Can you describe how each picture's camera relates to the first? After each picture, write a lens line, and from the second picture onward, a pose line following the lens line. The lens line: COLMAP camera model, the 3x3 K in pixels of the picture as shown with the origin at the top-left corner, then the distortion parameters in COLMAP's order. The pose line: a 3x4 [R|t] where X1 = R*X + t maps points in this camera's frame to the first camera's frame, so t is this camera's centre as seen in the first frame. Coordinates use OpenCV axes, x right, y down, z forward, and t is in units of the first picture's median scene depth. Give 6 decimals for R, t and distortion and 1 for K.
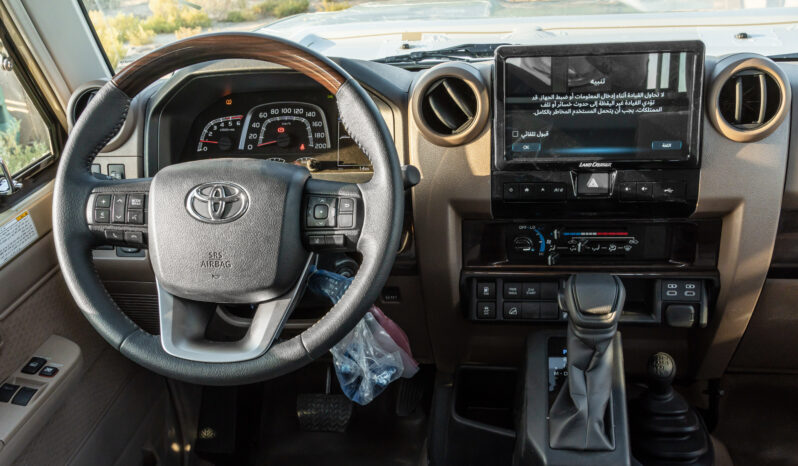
lens RADIAL K [[823.9, 0, 399.1], [0, 823.9, 269.0], [0, 0, 1]] dist [-0.009734, 0.022078]
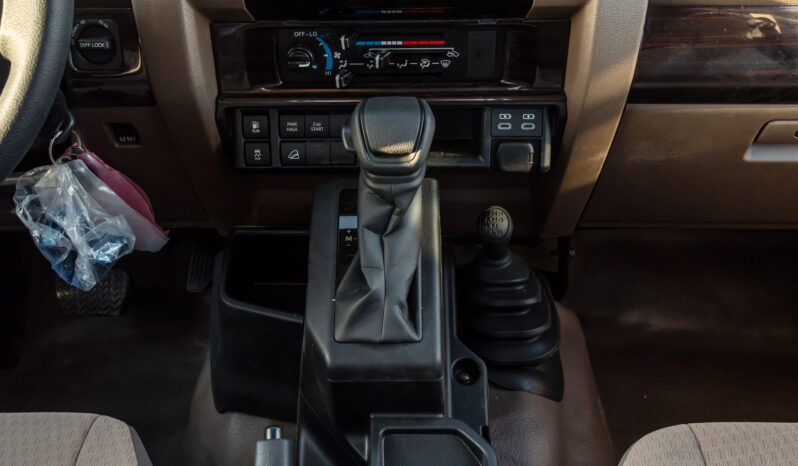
lens RADIAL K [[823.9, 0, 399.1], [0, 823.9, 269.0], [0, 0, 1]] dist [-0.009734, 0.022078]
pose [[0.990149, -0.036304, 0.135229, 0.139565], [0.012316, 0.984640, 0.174162, 0.027080], [-0.139474, -0.170781, 0.975388, 0.283267]]
